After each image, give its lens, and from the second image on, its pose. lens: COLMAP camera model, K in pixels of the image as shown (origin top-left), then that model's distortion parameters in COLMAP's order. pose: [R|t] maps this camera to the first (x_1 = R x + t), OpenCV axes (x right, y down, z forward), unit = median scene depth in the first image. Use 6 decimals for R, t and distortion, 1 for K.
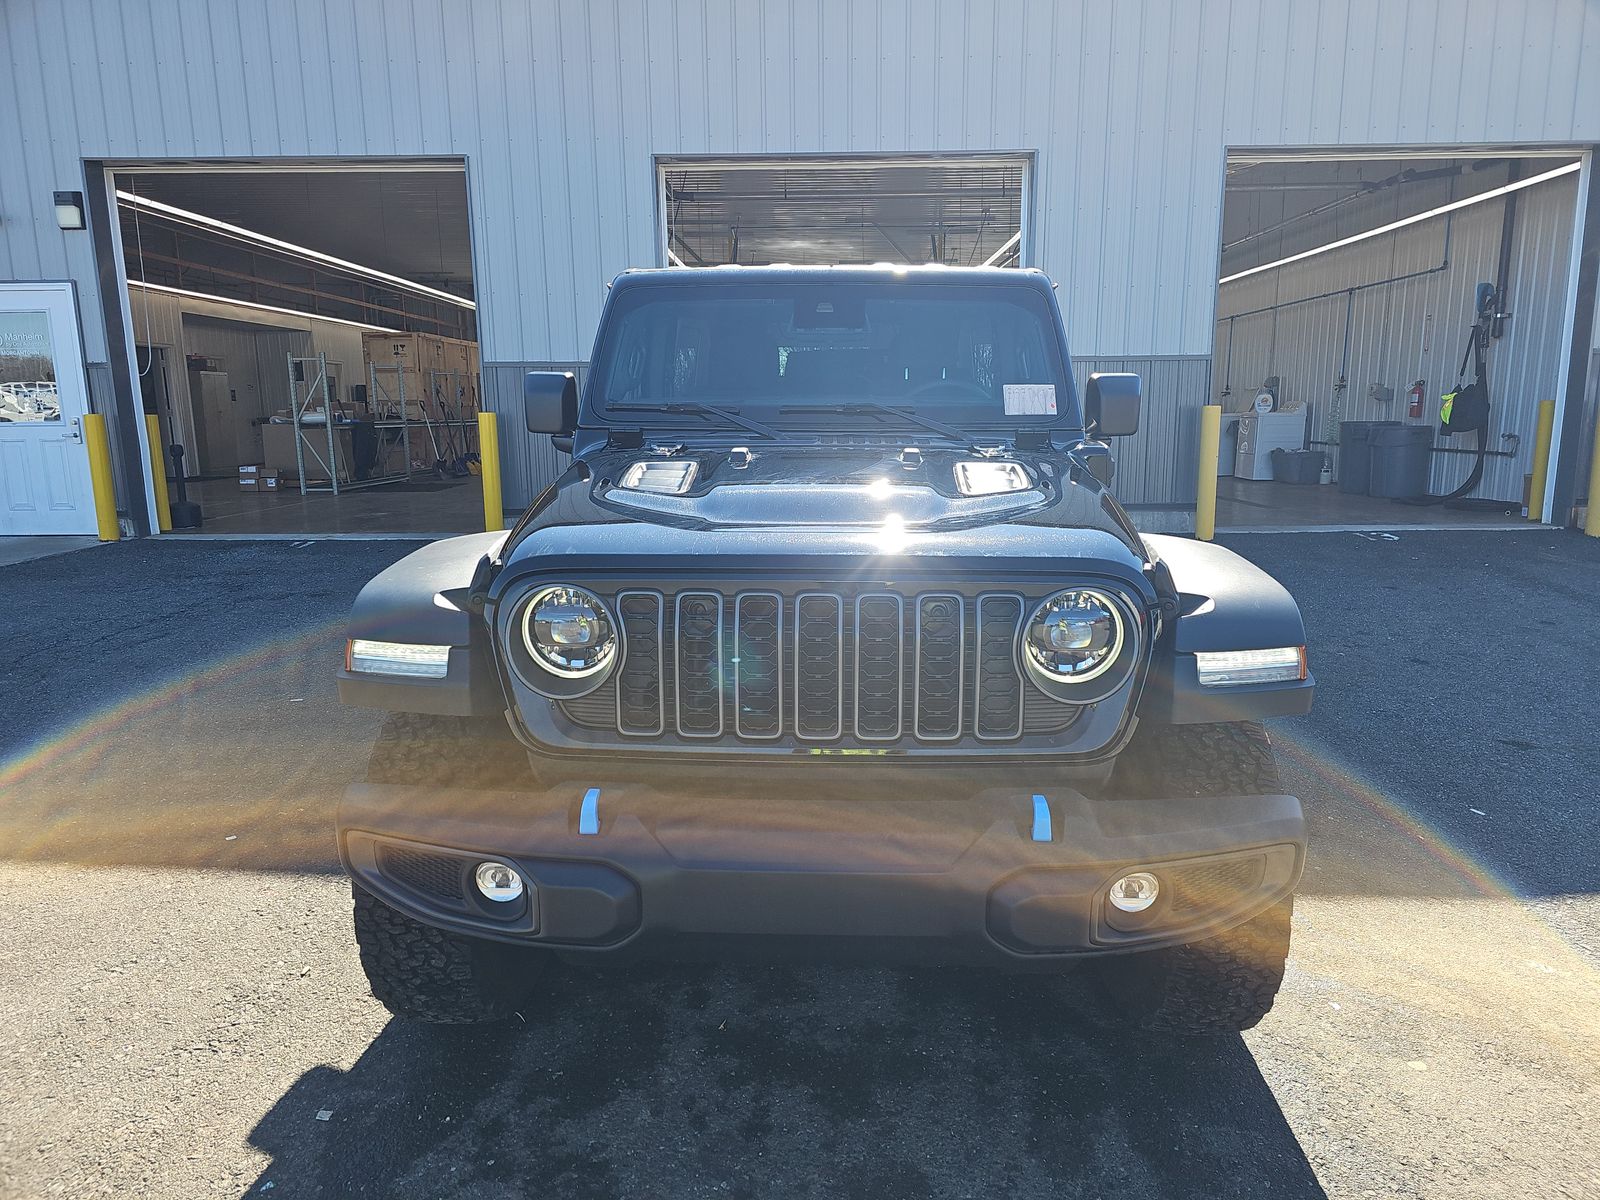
lens RADIAL K [[1075.8, 0, 792.9], [0, 1075.8, 603.0], [0, 0, 1]] dist [0.065379, -0.057932]
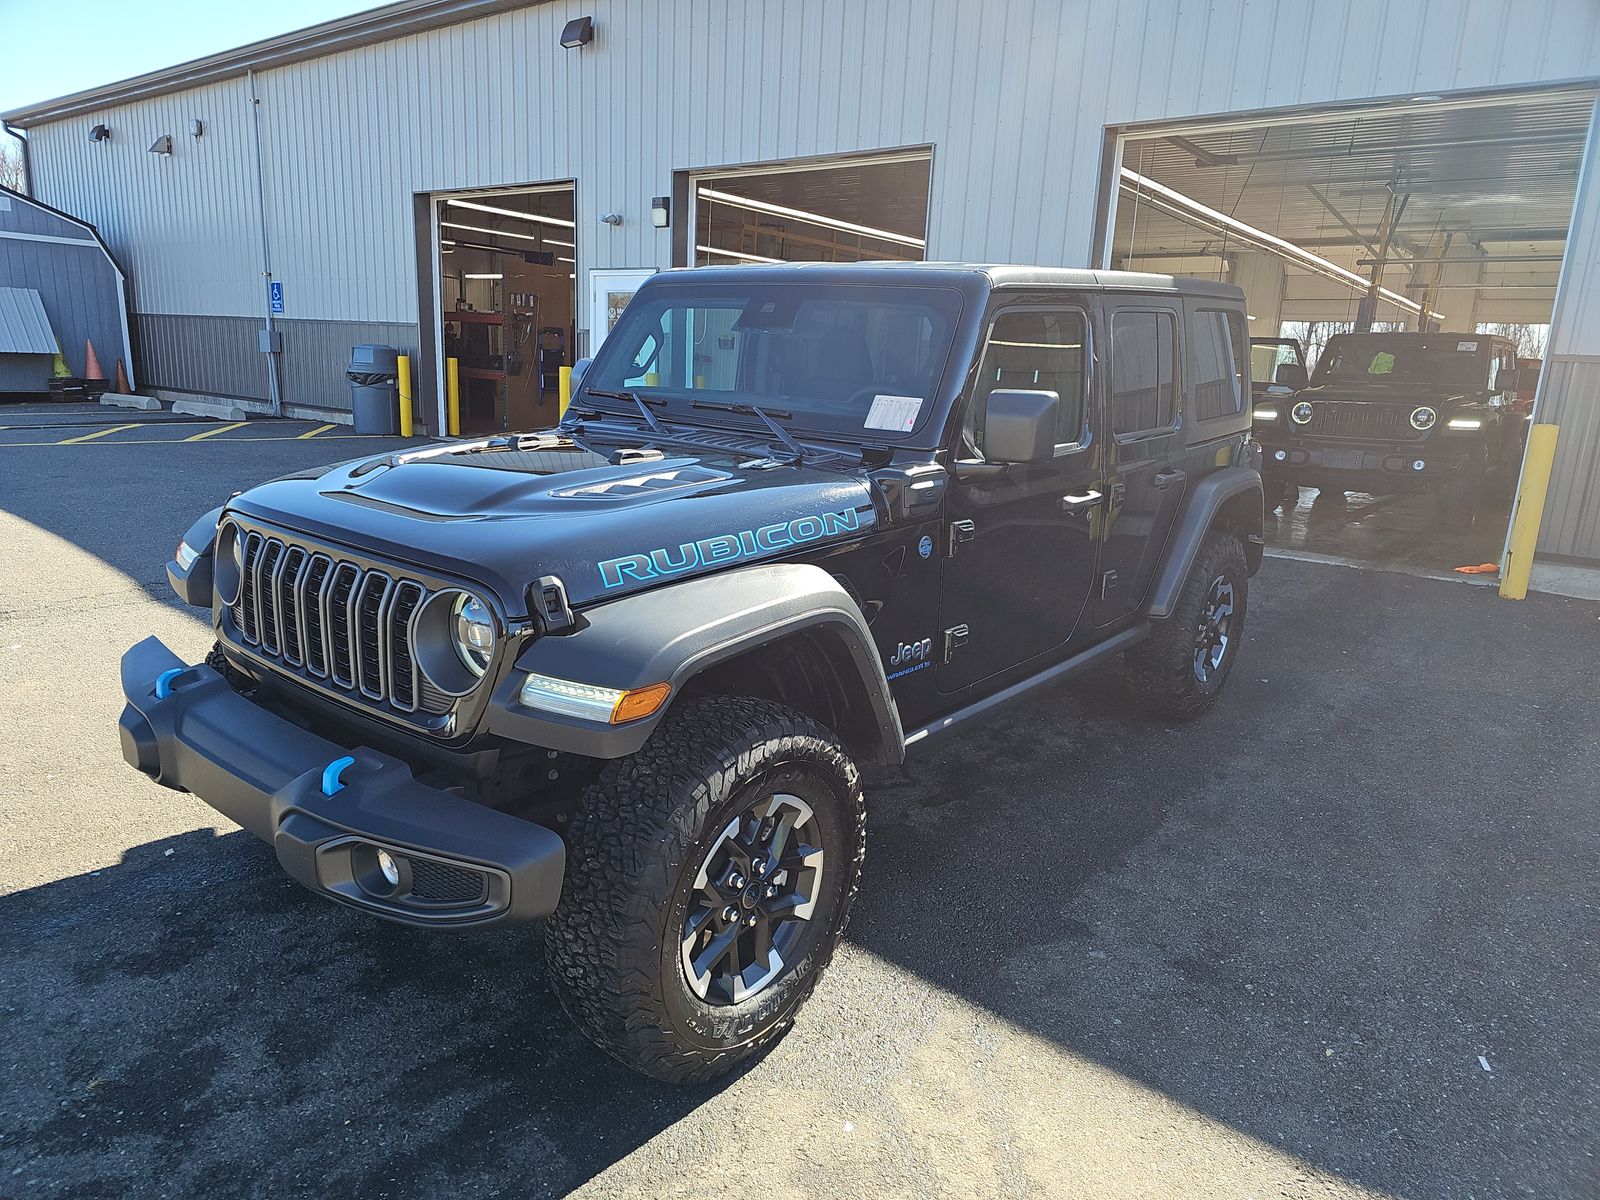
lens RADIAL K [[1054.2, 0, 747.6], [0, 1054.2, 601.7], [0, 0, 1]] dist [0.067005, -0.050166]
pose [[0.783734, 0.181815, -0.593889, 0.256716], [-0.163071, 0.982885, 0.085705, -0.031989], [0.599306, 0.029676, 0.799969, 0.074012]]
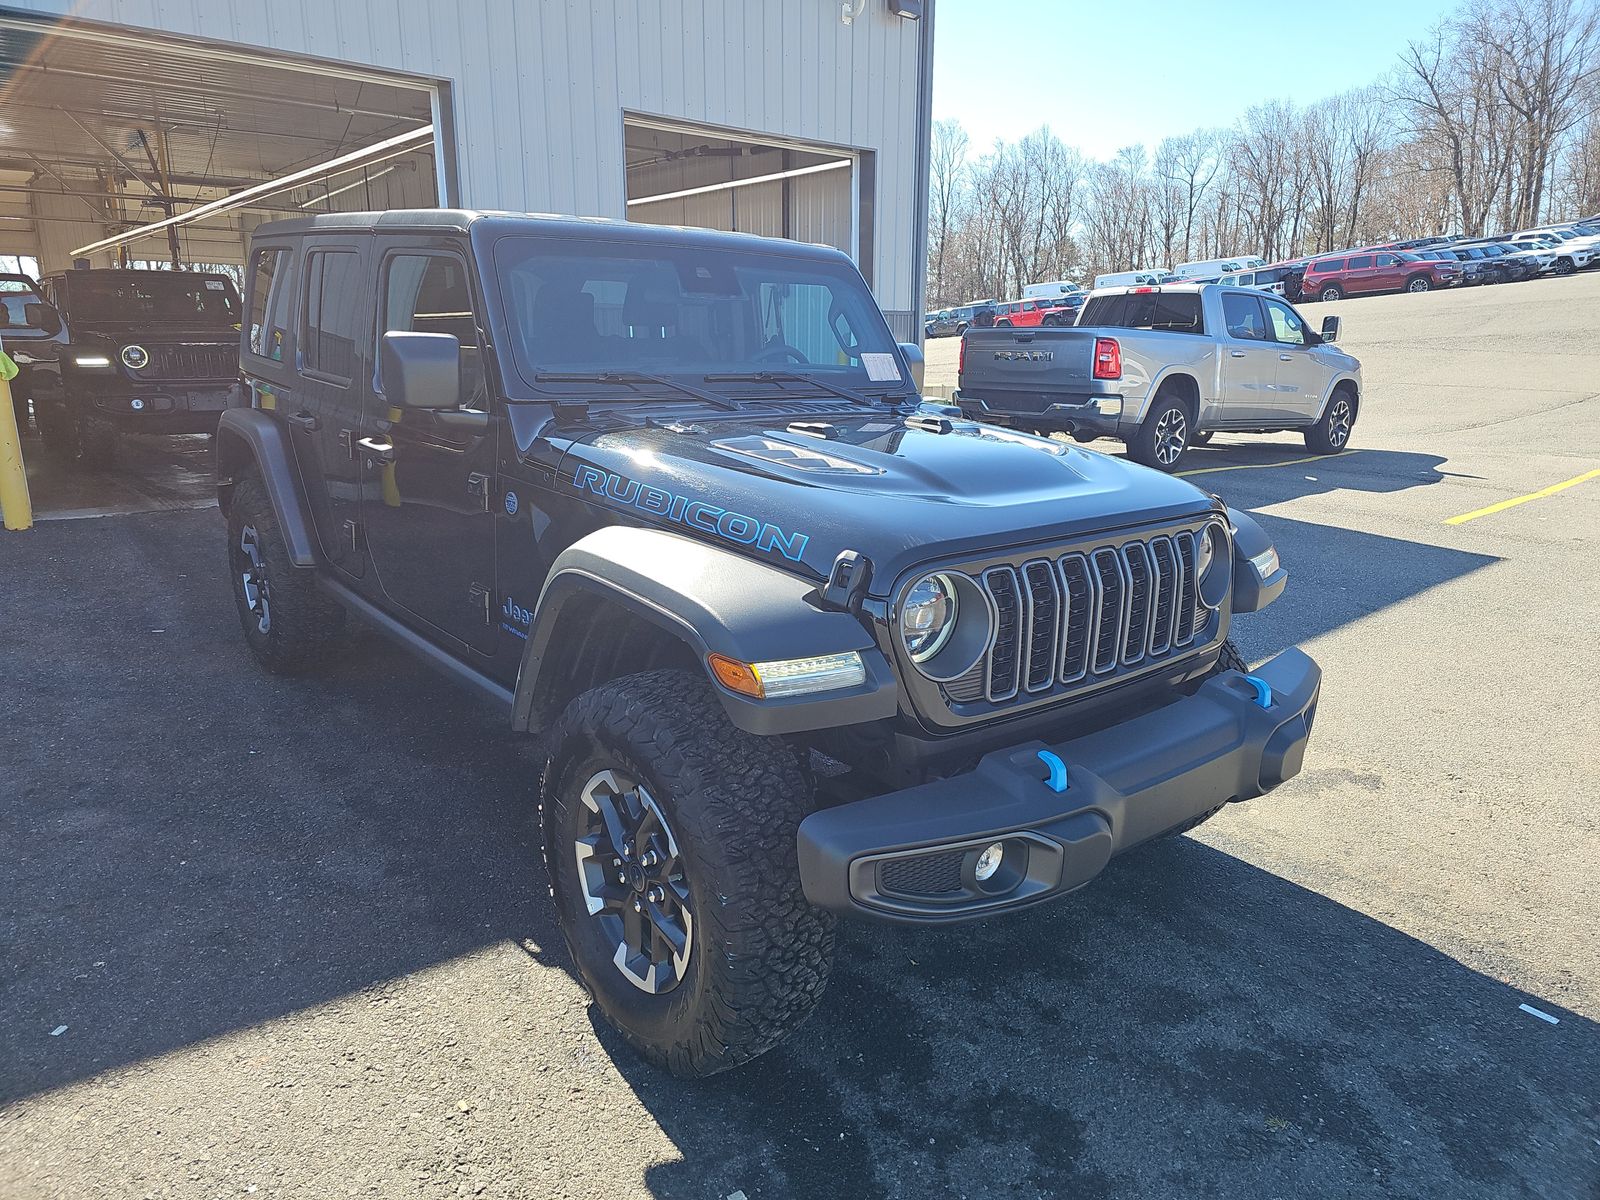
lens RADIAL K [[1075.8, 0, 792.9], [0, 1075.8, 603.0], [0, 0, 1]] dist [0.065379, -0.057932]
pose [[0.738813, -0.152921, 0.656331, -0.233164], [0.111781, 0.988231, 0.104422, -0.026621], [-0.664575, -0.003783, 0.747212, 0.077463]]
